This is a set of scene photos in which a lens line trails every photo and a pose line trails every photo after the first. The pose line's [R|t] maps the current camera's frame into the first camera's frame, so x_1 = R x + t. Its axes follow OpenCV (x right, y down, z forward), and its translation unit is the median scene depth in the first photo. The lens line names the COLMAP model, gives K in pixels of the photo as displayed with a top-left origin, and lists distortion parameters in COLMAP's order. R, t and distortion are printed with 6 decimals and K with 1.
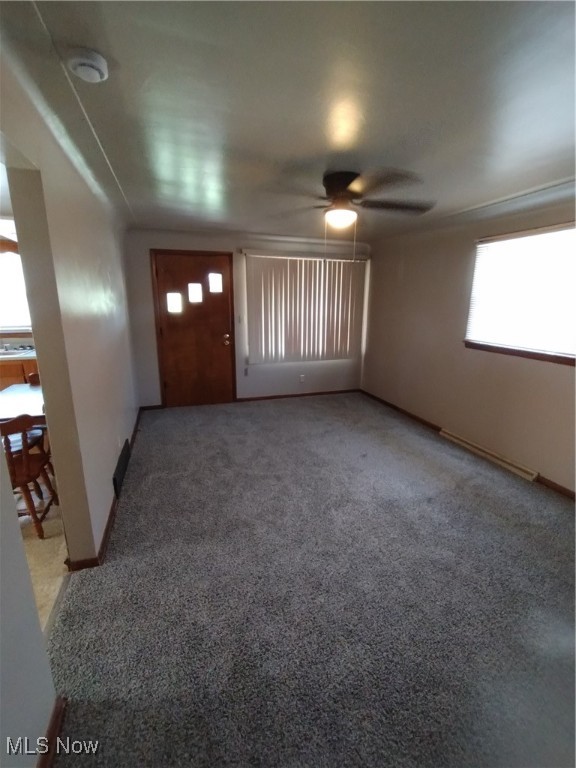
lens RADIAL K [[347.2, 0, 288.2], [0, 347.2, 384.1], [0, 0, 1]] dist [-0.012343, 0.000064]
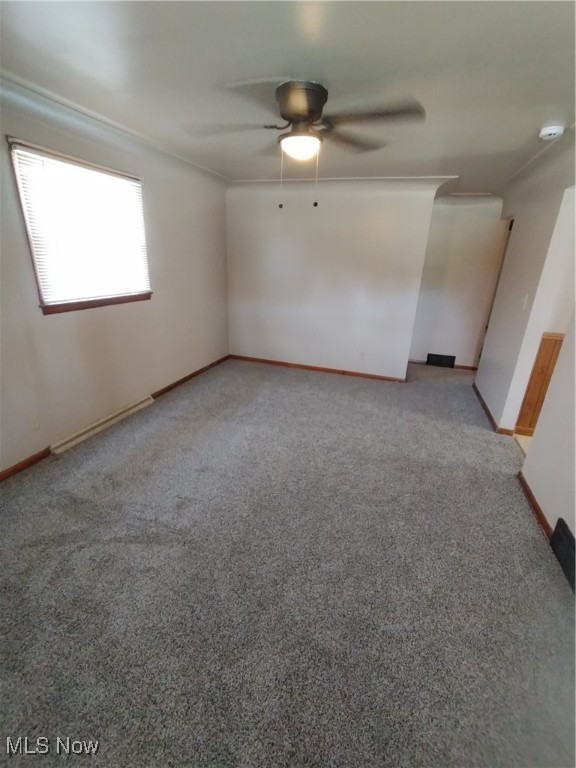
lens RADIAL K [[347.2, 0, 288.0], [0, 347.2, 382.1], [0, 0, 1]] dist [-0.012343, 0.000064]
pose [[-0.802983, -0.237809, 0.546502, -0.268057], [0.100292, 0.849958, 0.517216, -0.300846], [-0.587503, 0.470126, -0.658652, 1.263302]]
